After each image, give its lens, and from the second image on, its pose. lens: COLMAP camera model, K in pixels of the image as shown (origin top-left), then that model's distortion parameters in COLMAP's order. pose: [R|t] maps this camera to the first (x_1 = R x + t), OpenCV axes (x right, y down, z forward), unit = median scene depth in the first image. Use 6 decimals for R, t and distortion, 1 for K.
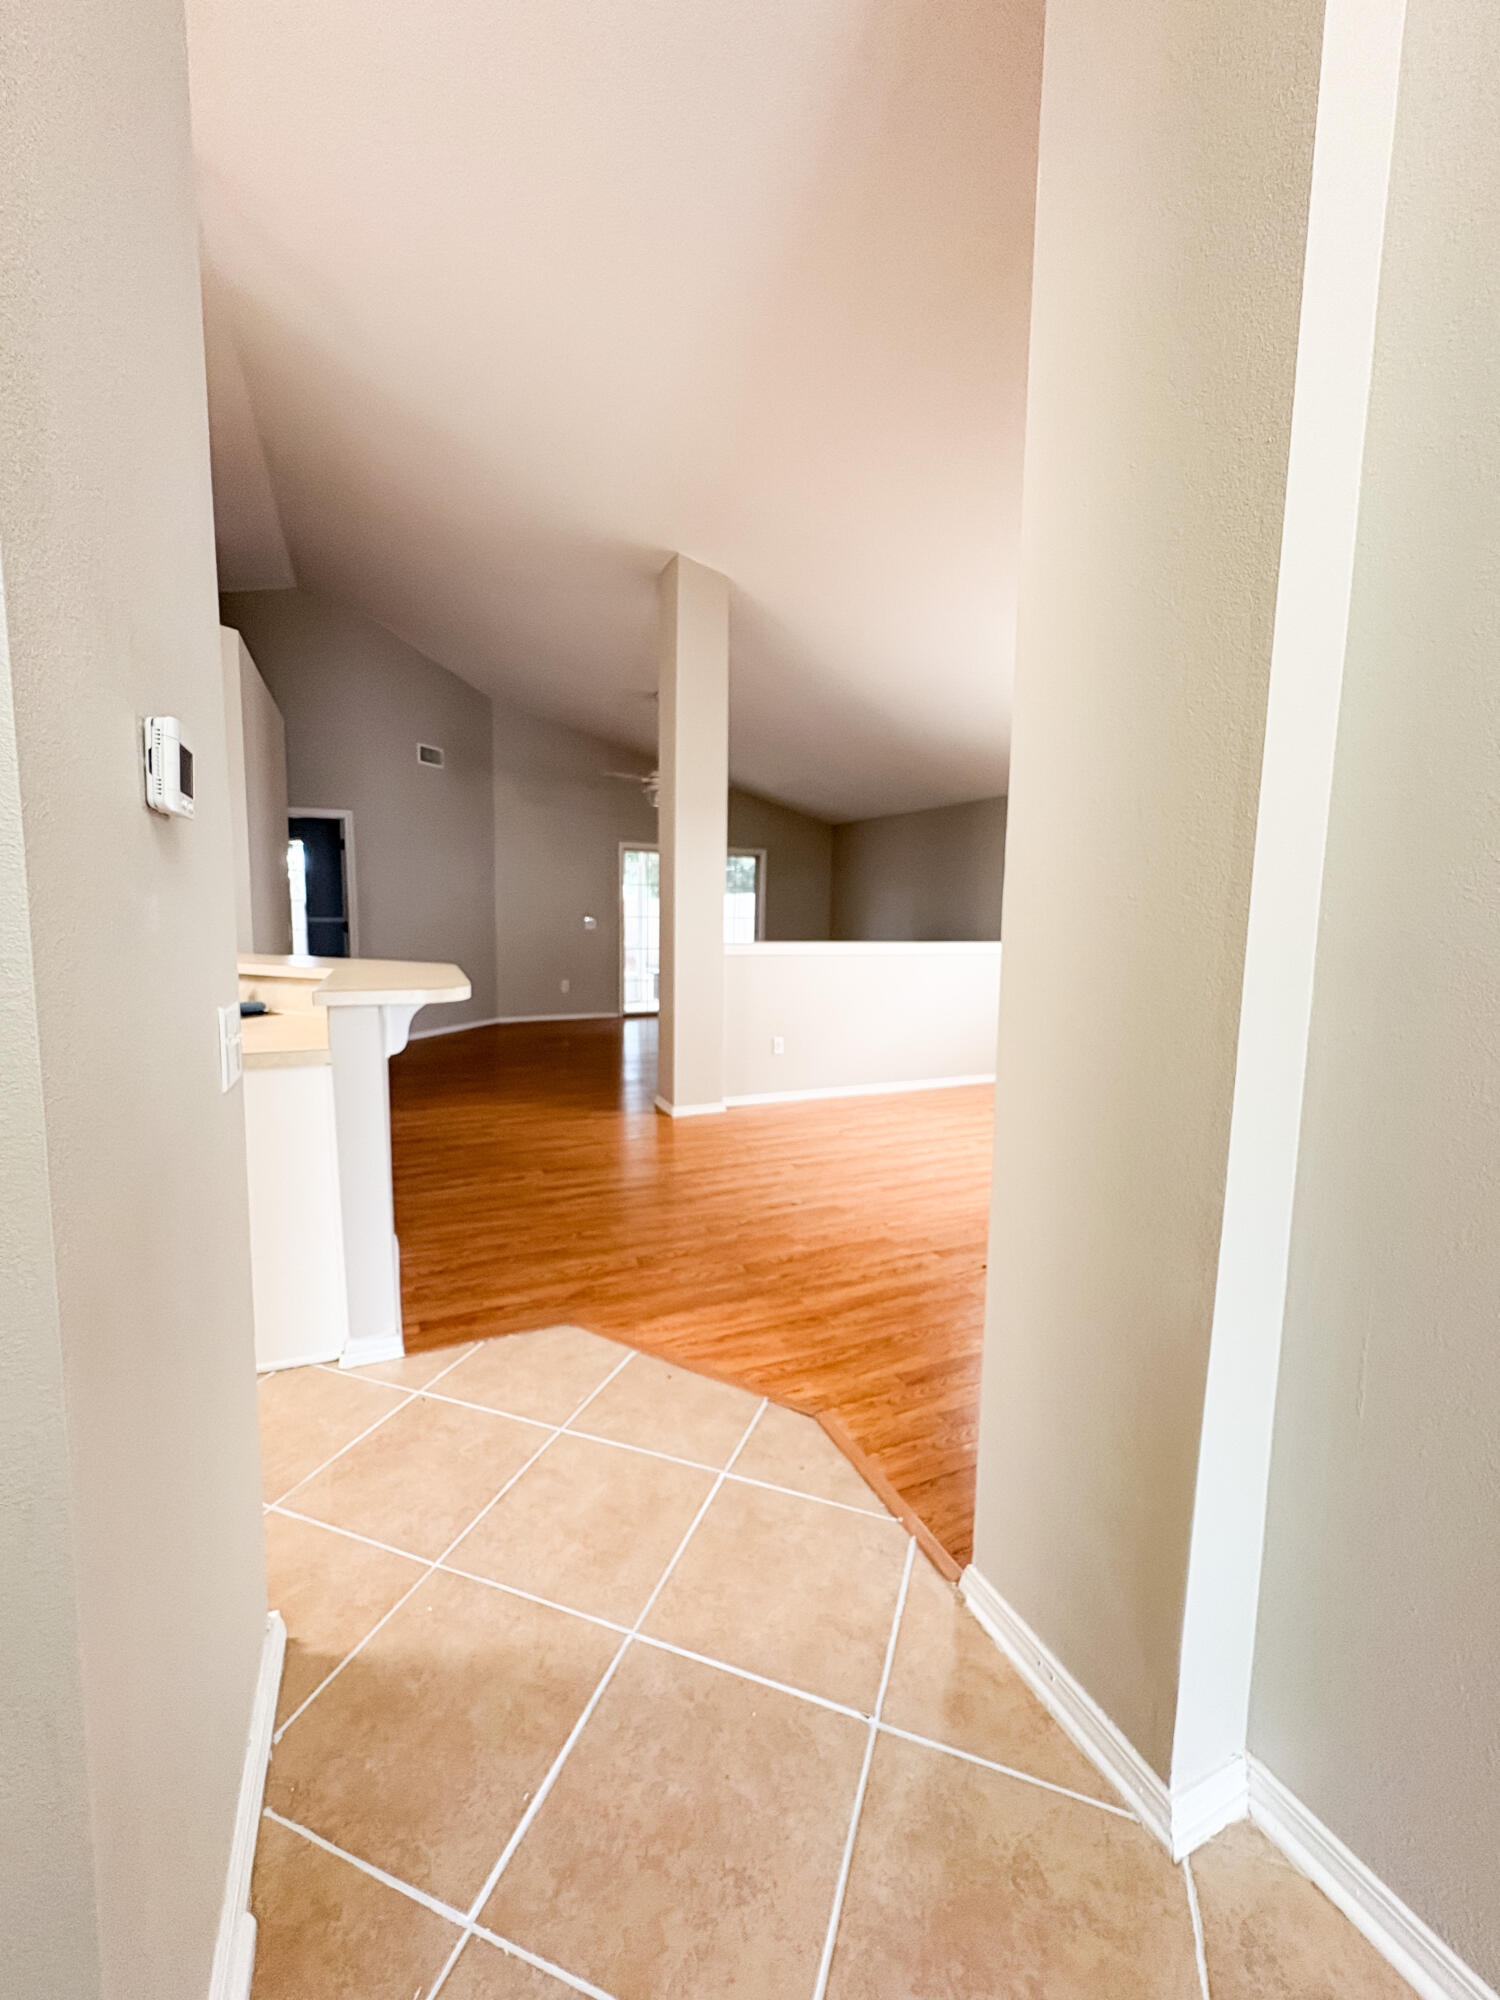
lens RADIAL K [[799.4, 0, 750.0], [0, 799.4, 1000.0], [0, 0, 1]] dist [-0.000977, -0.000160]
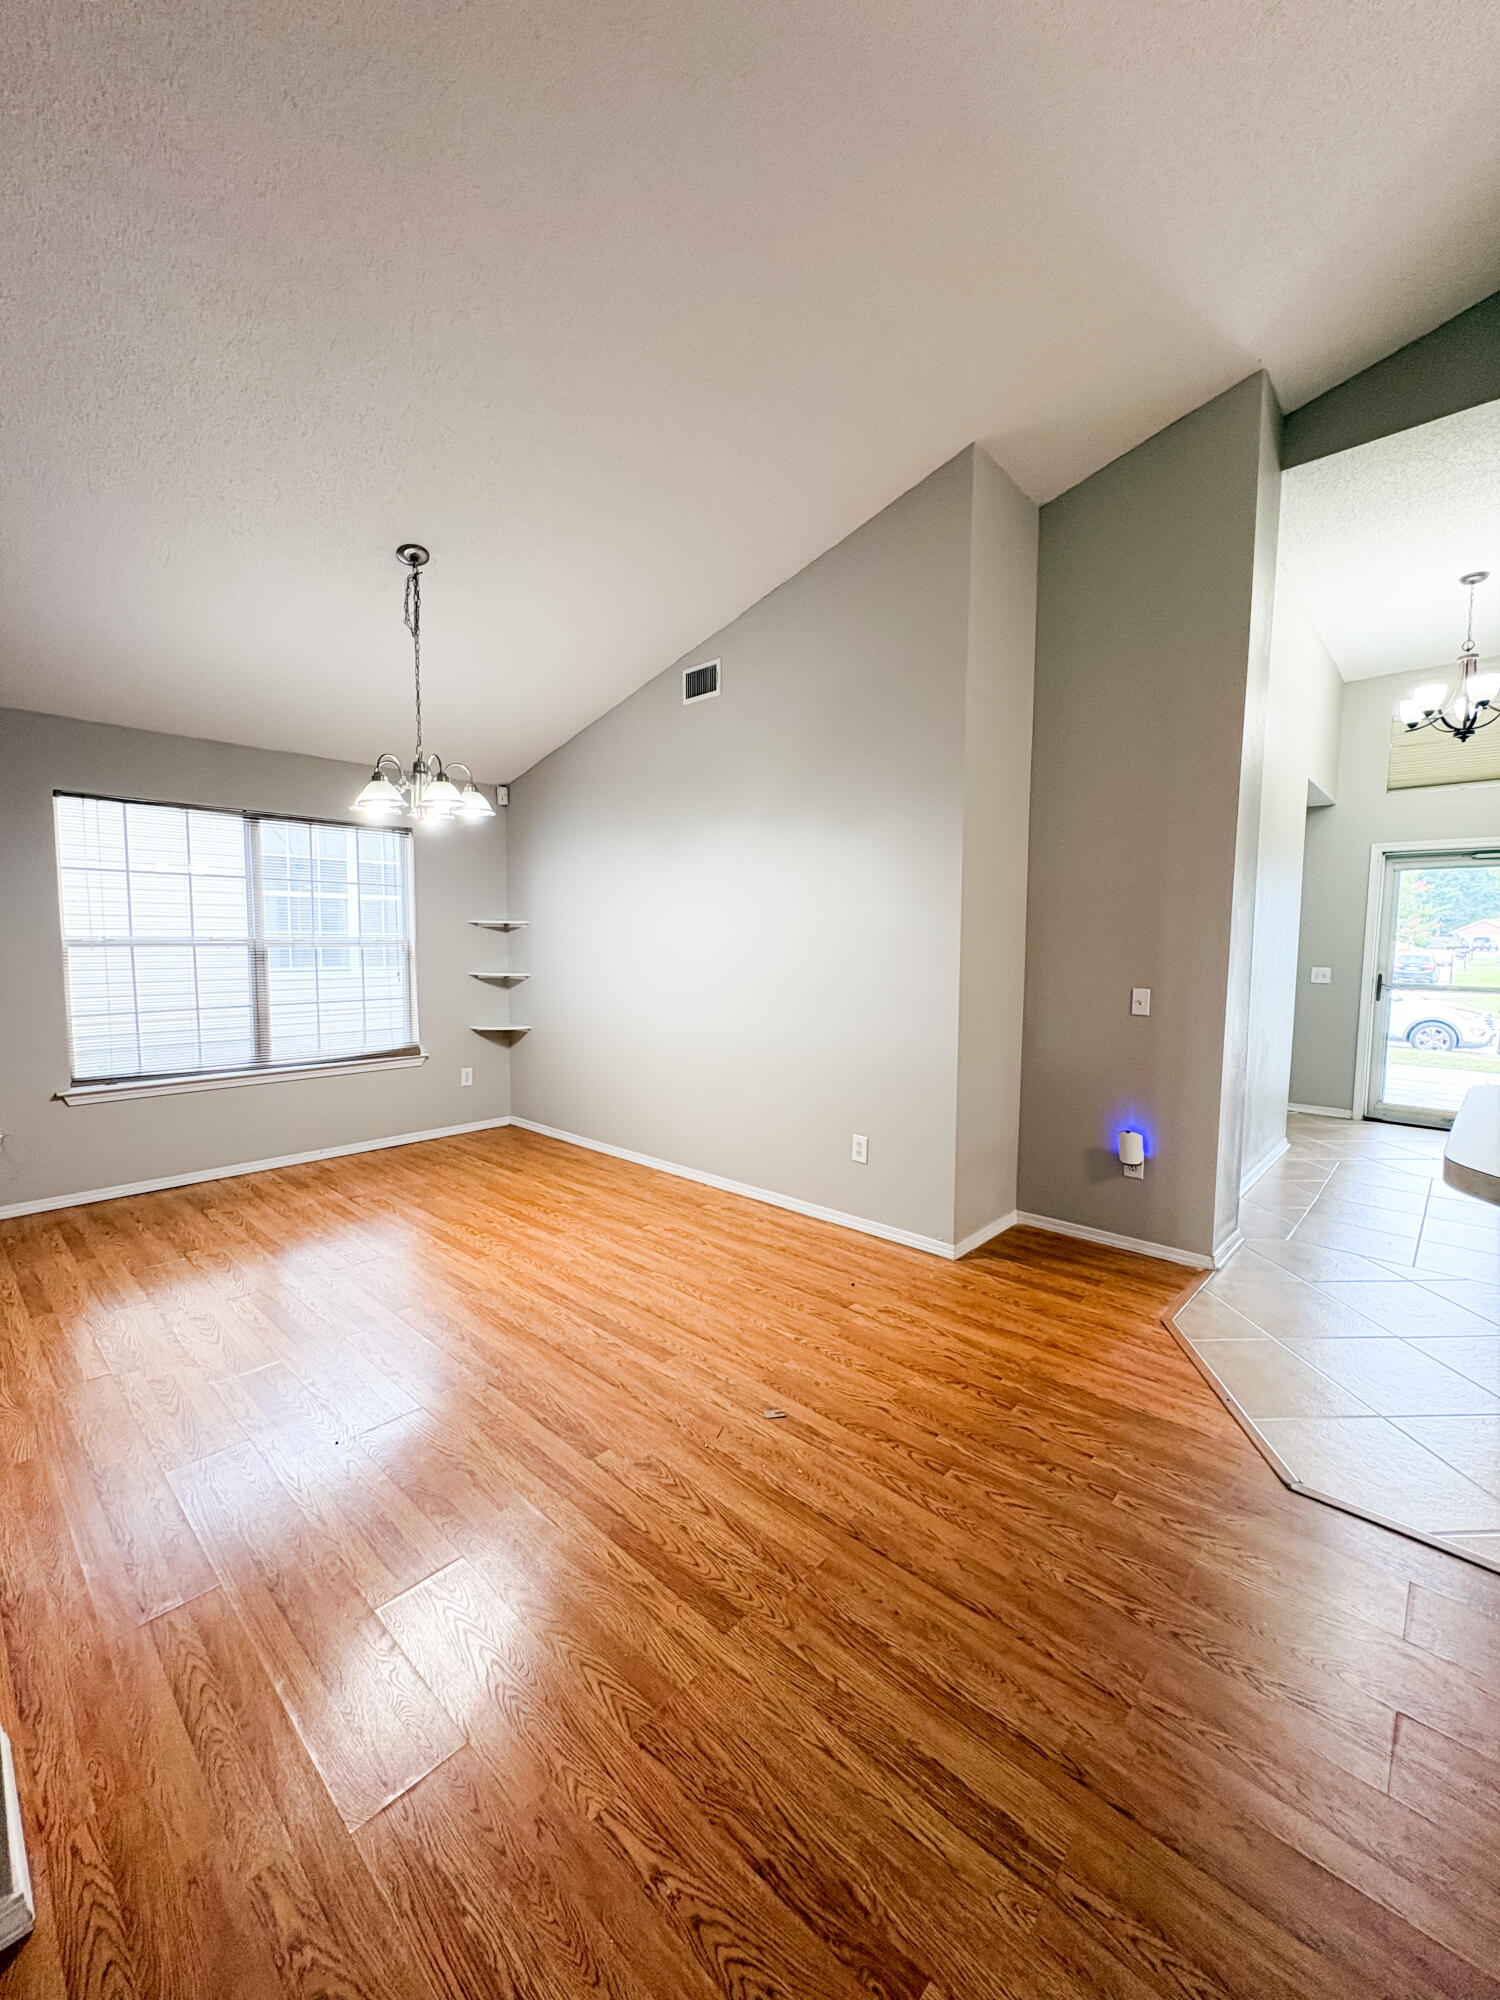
lens RADIAL K [[795.2, 0, 750.0], [0, 795.2, 1000.0], [0, 0, 1]] dist [-0.000462, 0.000577]
pose [[-0.385140, -0.094376, 0.918020, -0.542262], [0.087672, 0.986516, 0.138199, -0.182805], [-0.918684, 0.133710, -0.371672, 1.339866]]
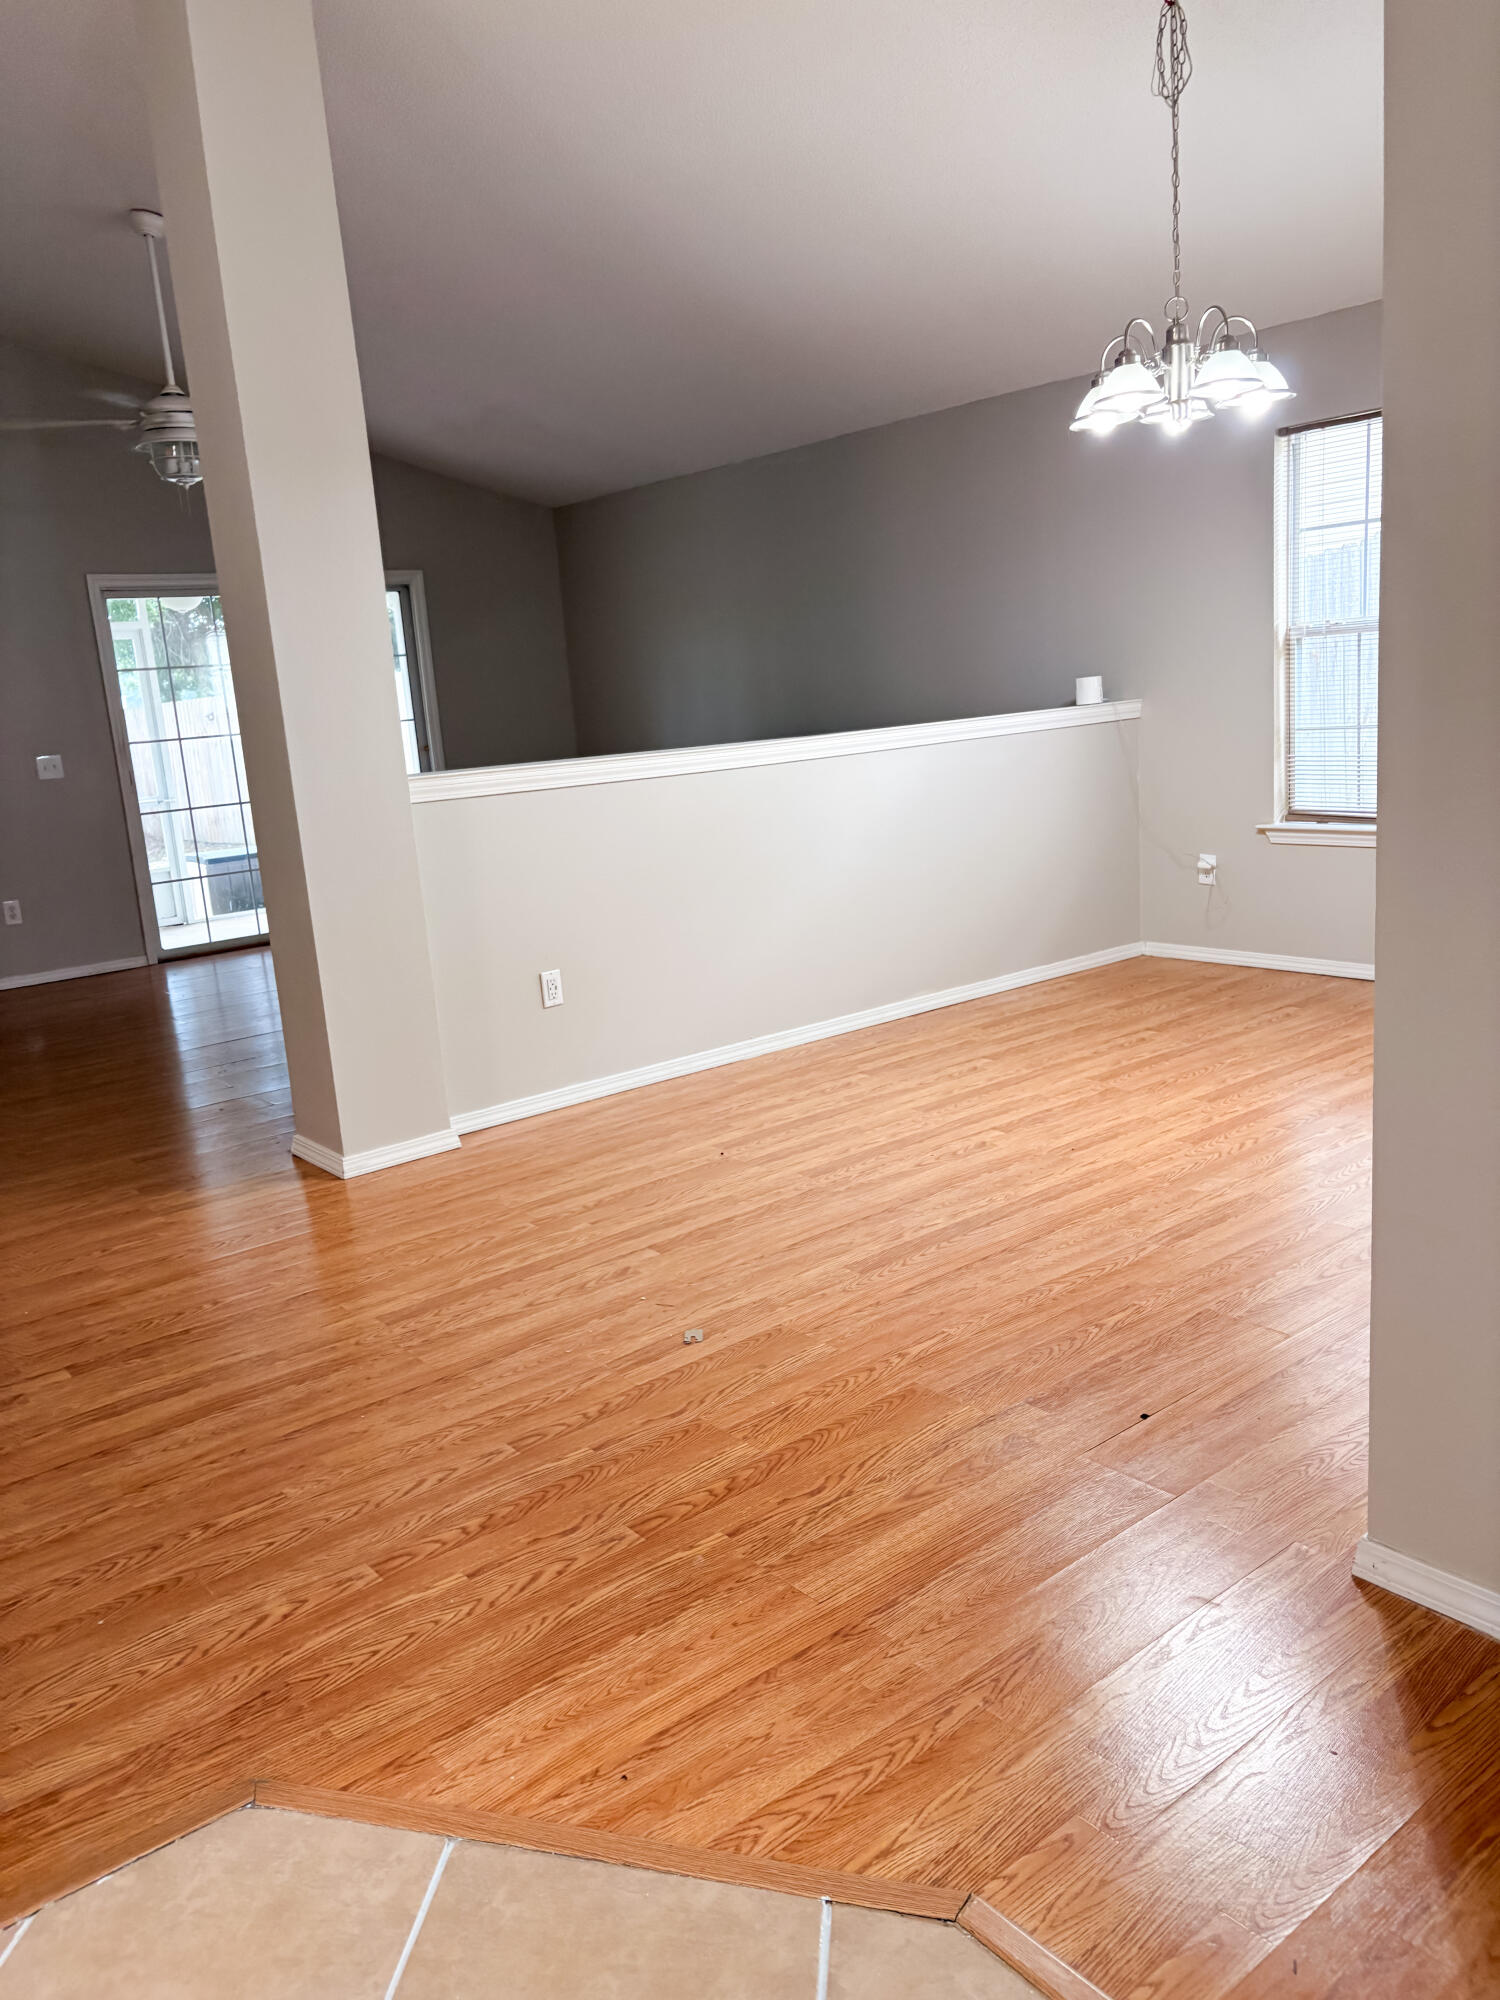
lens RADIAL K [[1520.3, 0, 750.0], [0, 1520.3, 1000.0], [0, 0, 1]] dist [0.067249, -0.069116]
pose [[0.965877, -0.138252, 0.219014, -0.080080], [0.118843, 0.987914, 0.099508, -0.016944], [-0.230125, -0.070084, 0.970634, 0.190916]]
